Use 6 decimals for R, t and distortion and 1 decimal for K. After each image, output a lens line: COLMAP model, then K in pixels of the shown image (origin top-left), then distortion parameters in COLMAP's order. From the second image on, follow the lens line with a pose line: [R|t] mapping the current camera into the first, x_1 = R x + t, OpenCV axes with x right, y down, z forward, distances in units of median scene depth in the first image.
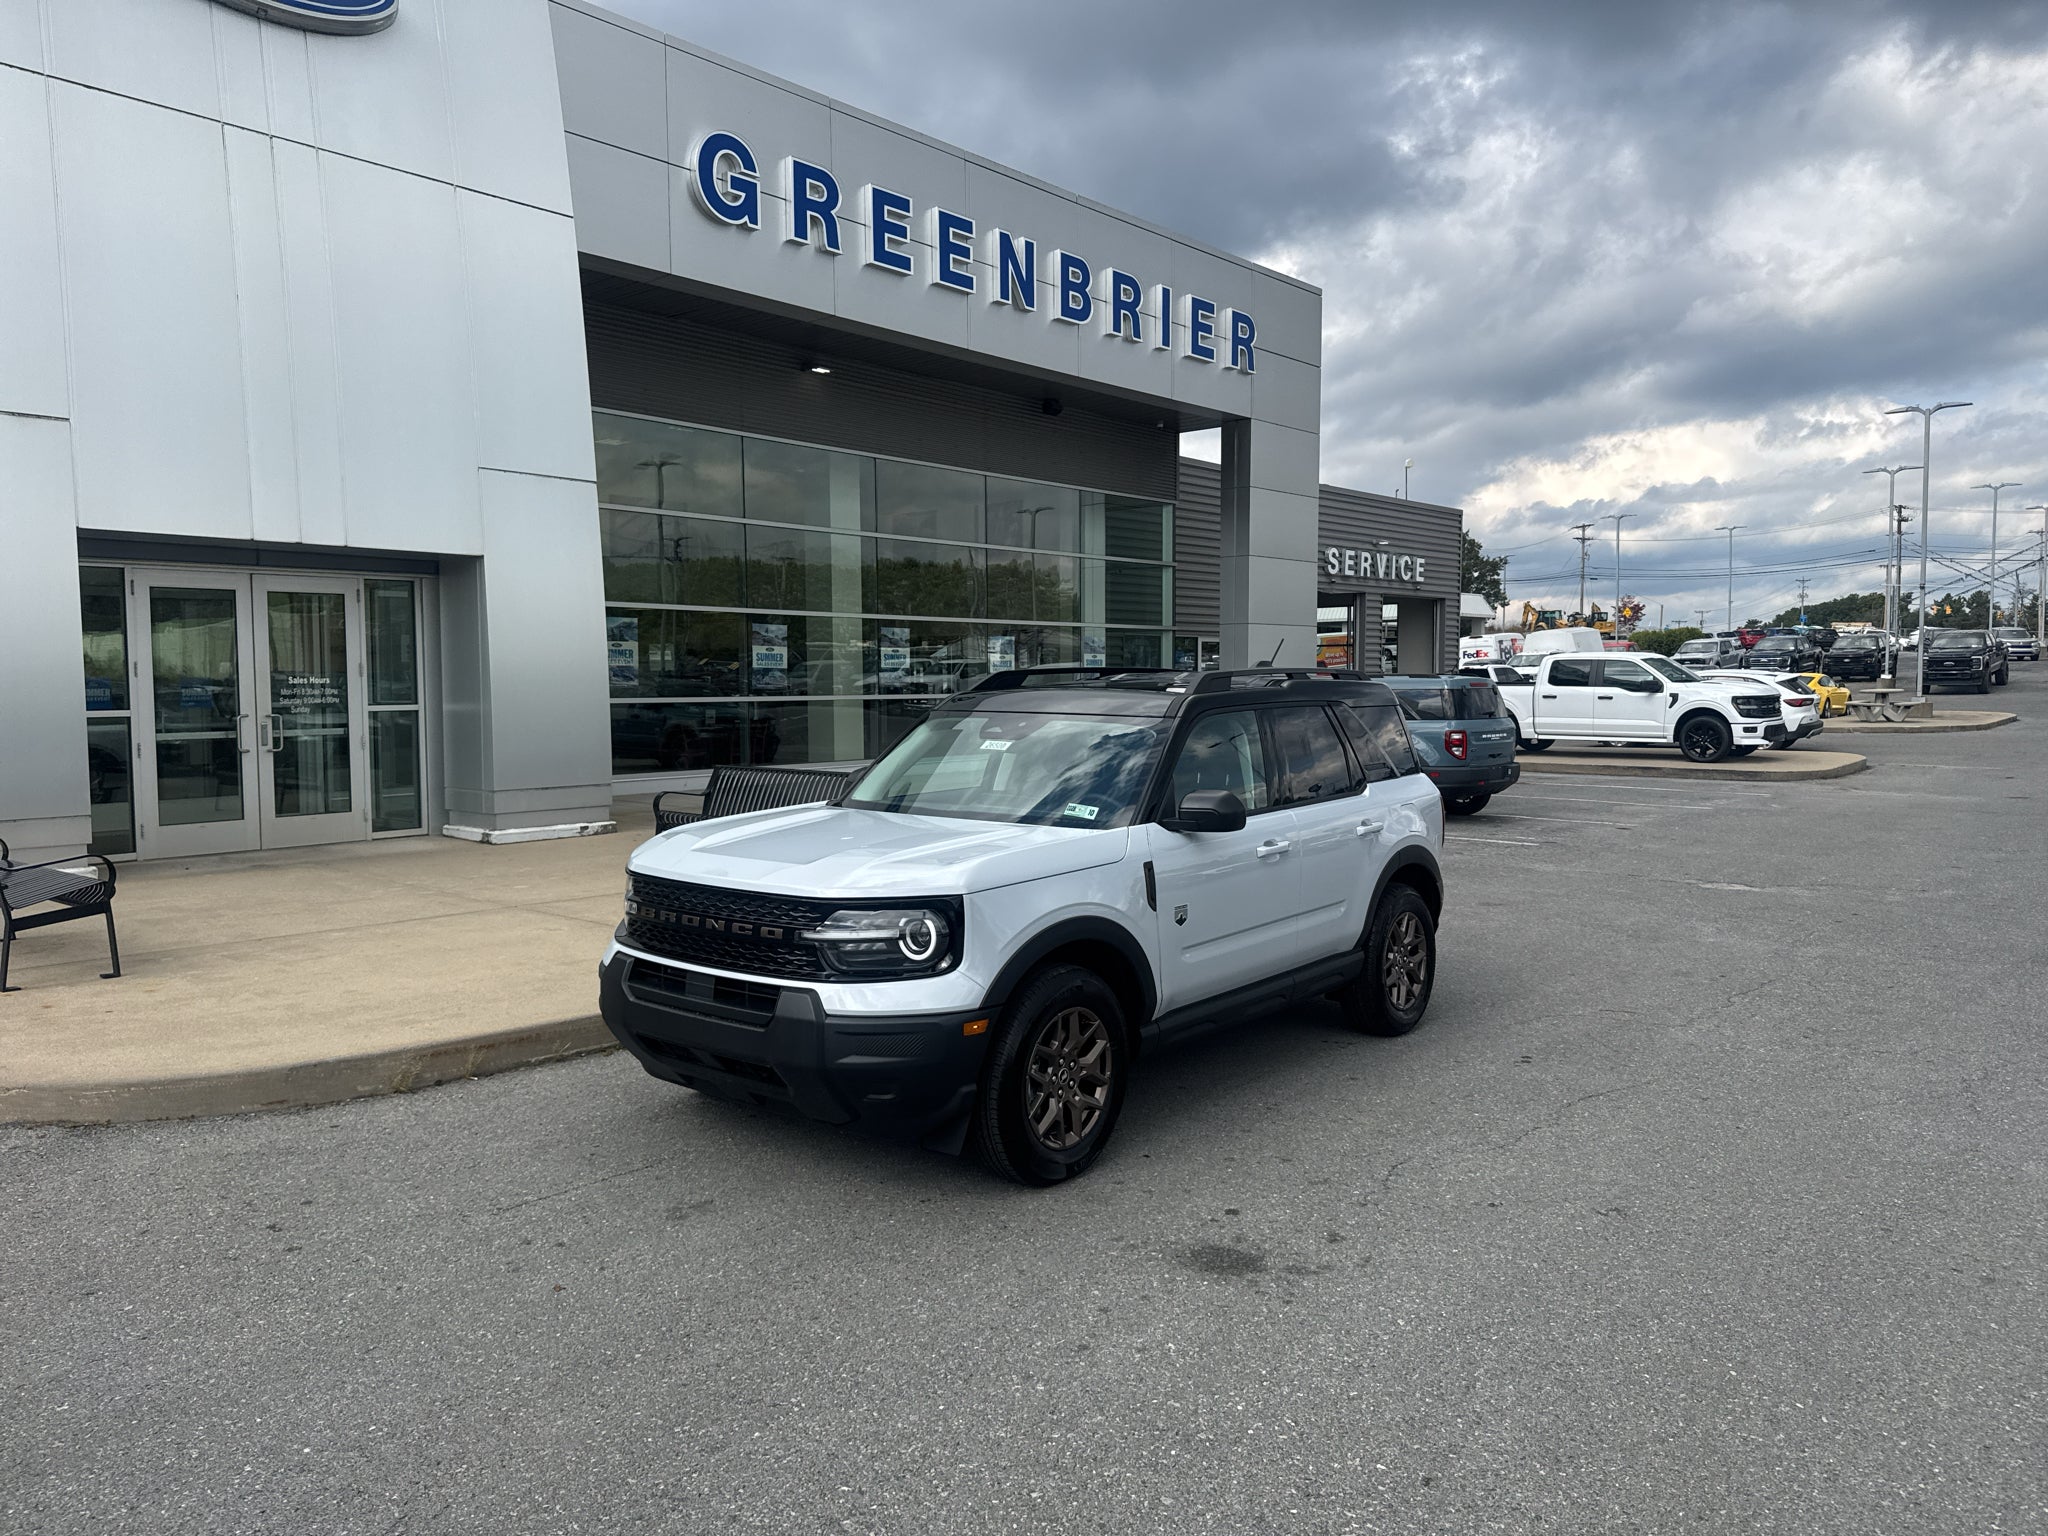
lens RADIAL K [[1438.8, 0, 1033.6], [0, 1438.8, 784.6], [0, 0, 1]] dist [0.020500, -0.027104]
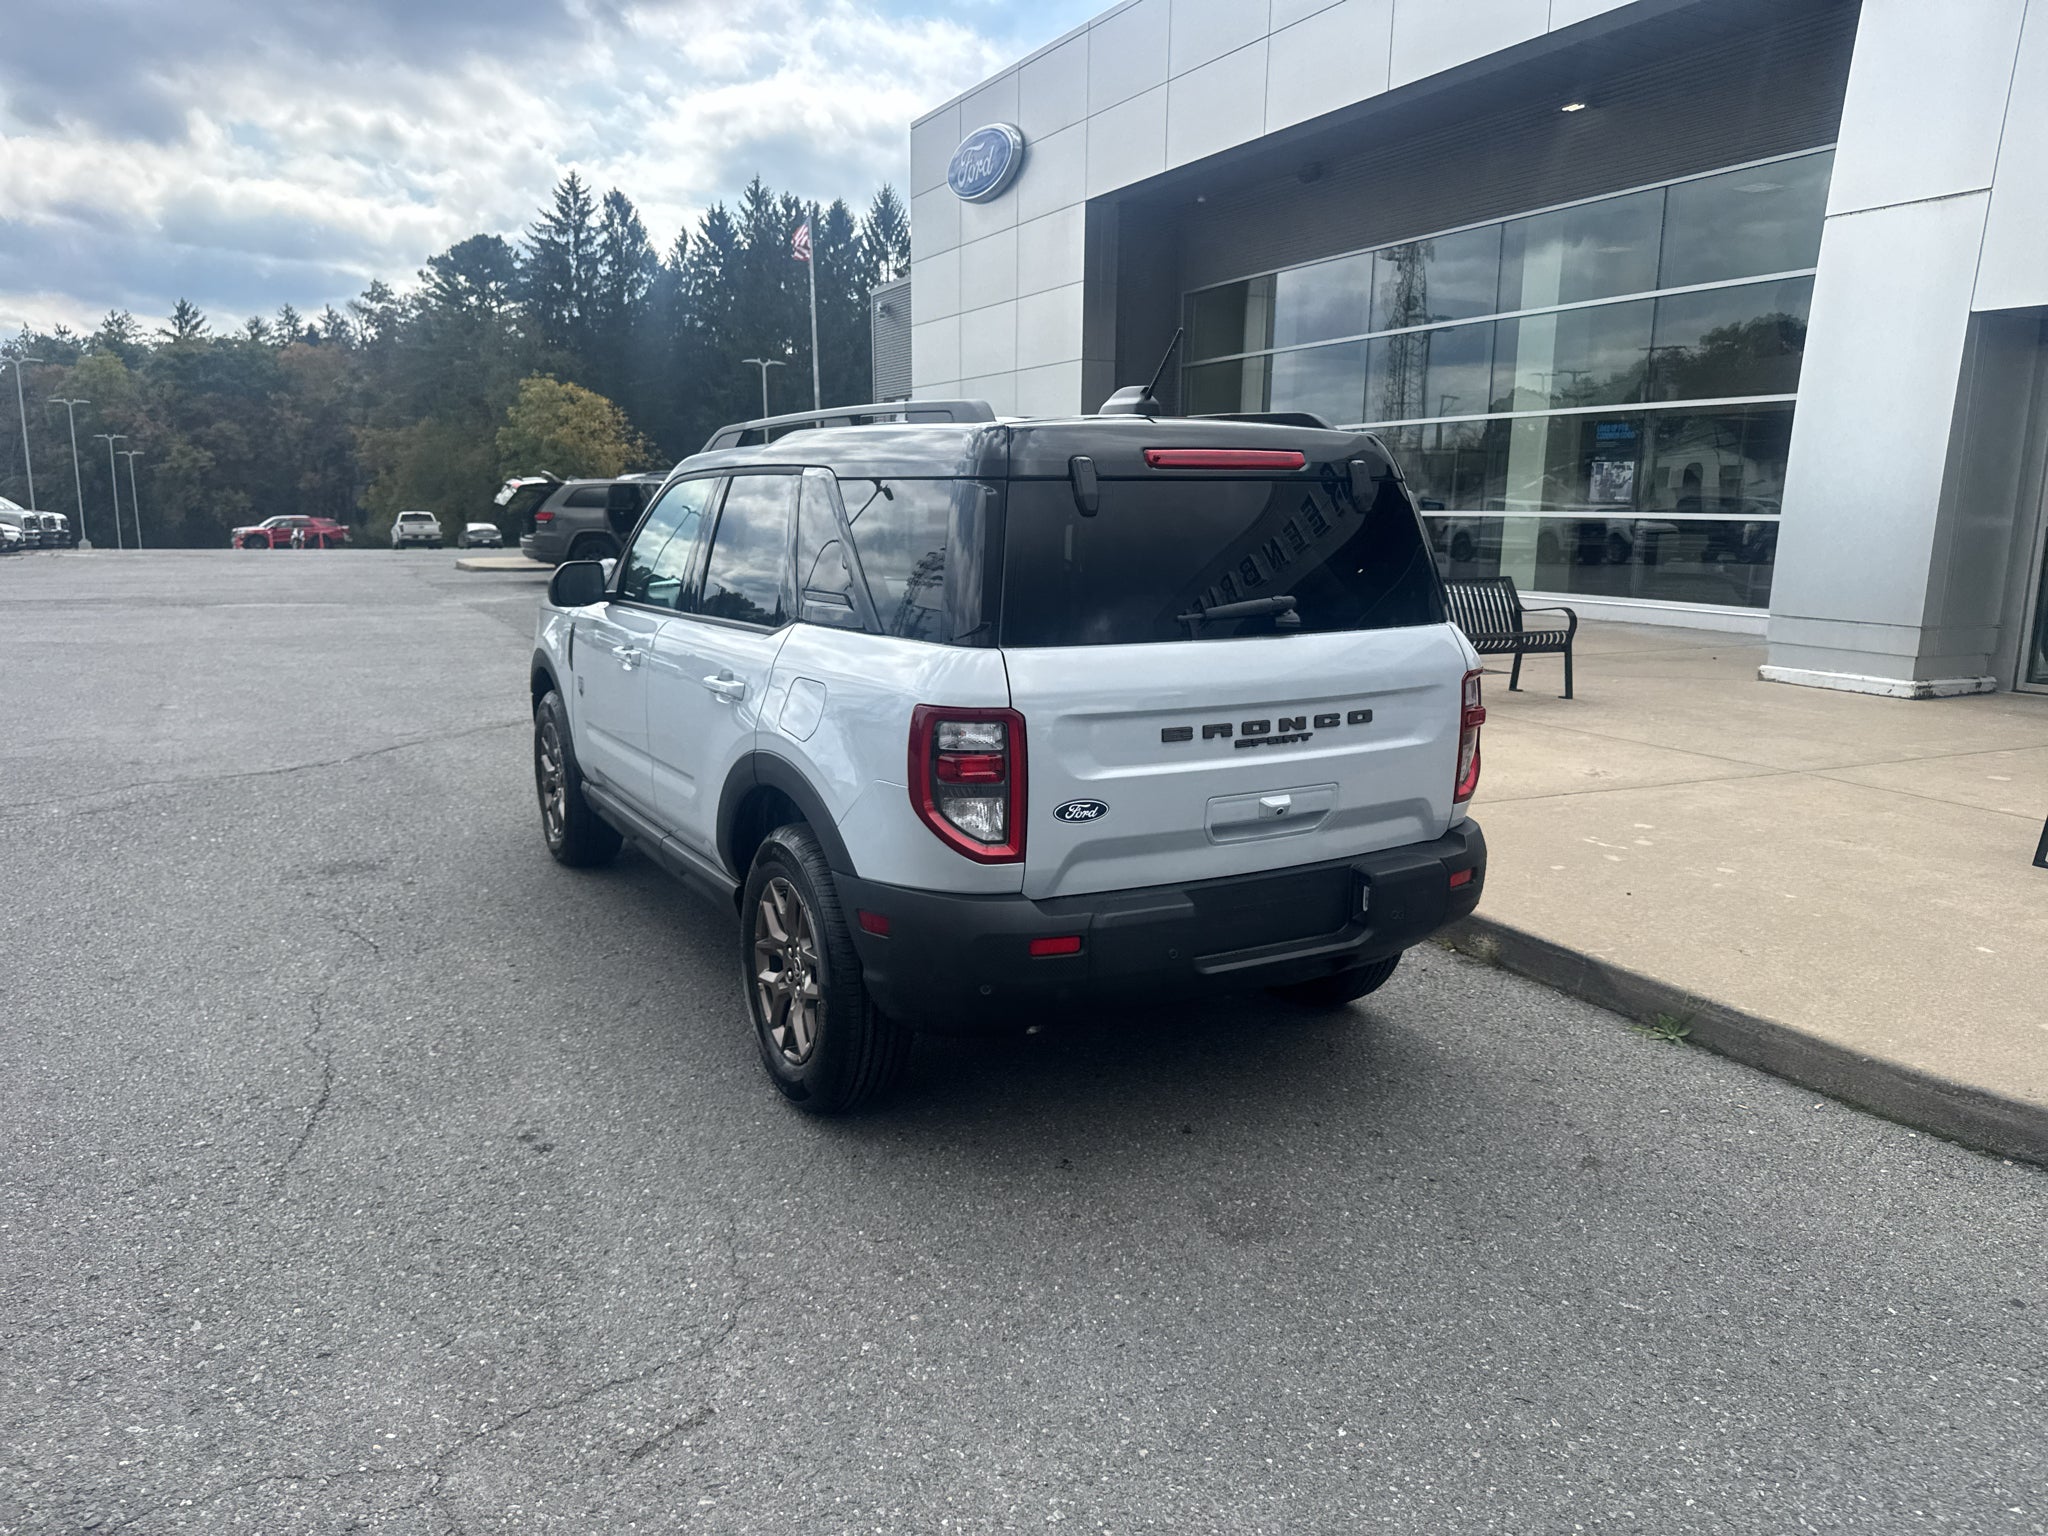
lens RADIAL K [[1438.8, 0, 1020.1], [0, 1438.8, 769.3], [0, 0, 1]] dist [0.020500, -0.027104]
pose [[-0.369976, 0.169540, -0.913441, 0.863697], [-0.078316, 0.974017, 0.212503, -0.083938], [0.925735, 0.150158, -0.347085, 1.551023]]
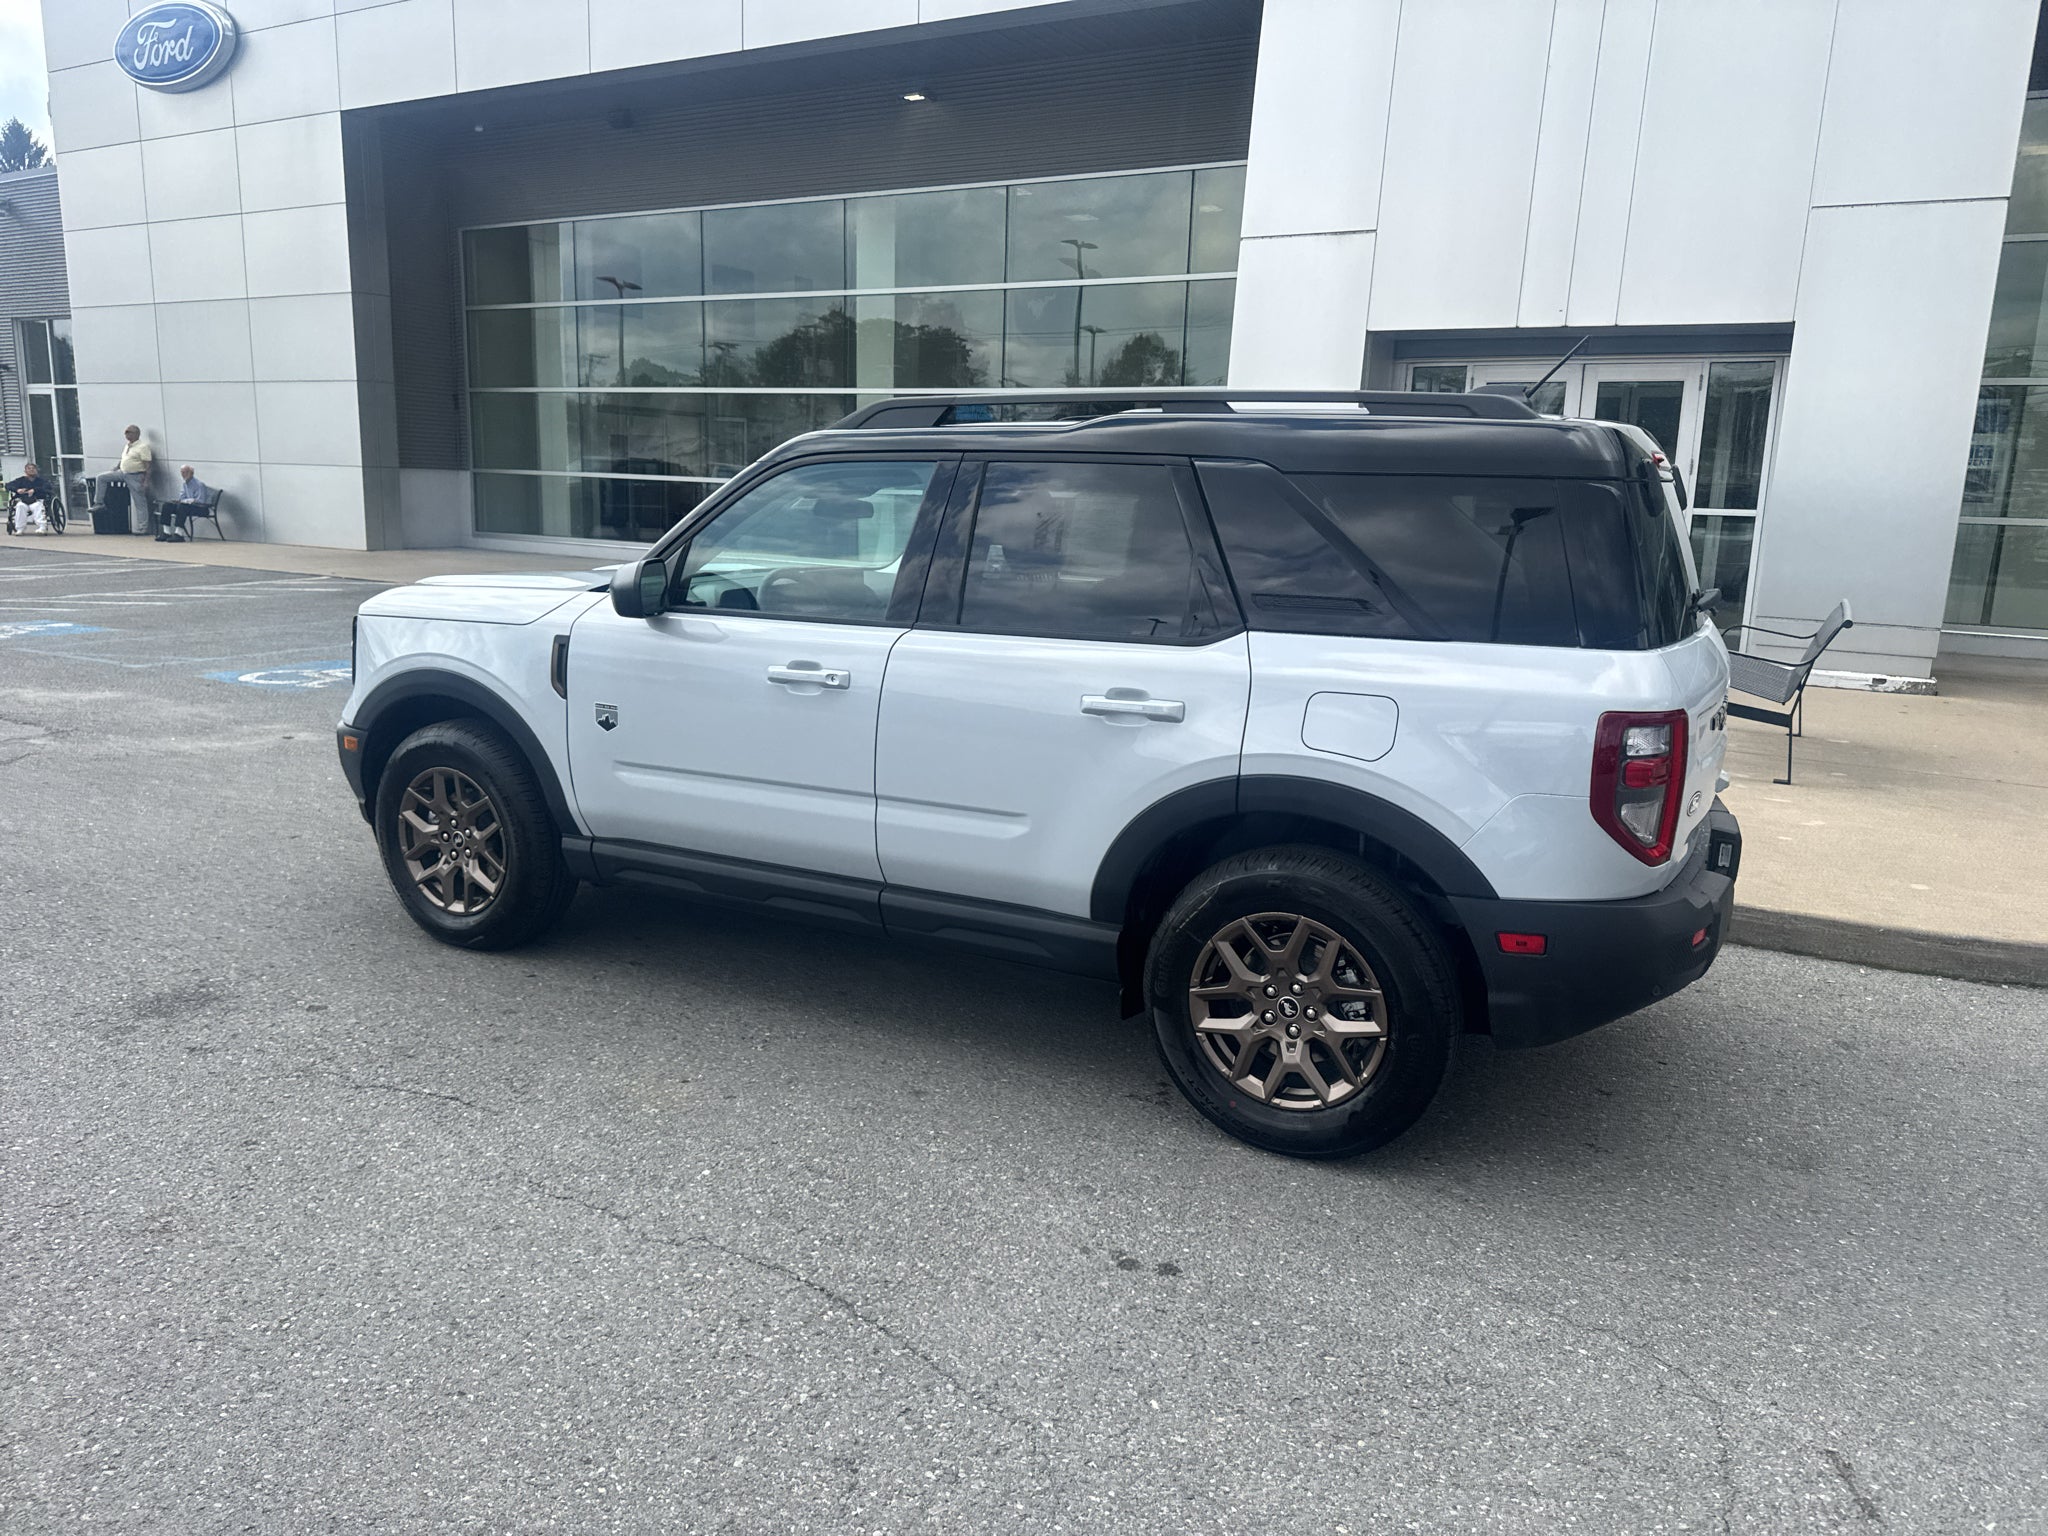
lens RADIAL K [[1438.8, 0, 1017.1], [0, 1438.8, 782.8], [0, 0, 1]] dist [0.020500, -0.027104]
pose [[0.193124, 0.210547, -0.958318, 0.852970], [-0.102615, 0.975683, 0.193682, -0.045582], [0.975794, 0.060933, 0.210033, 1.000741]]
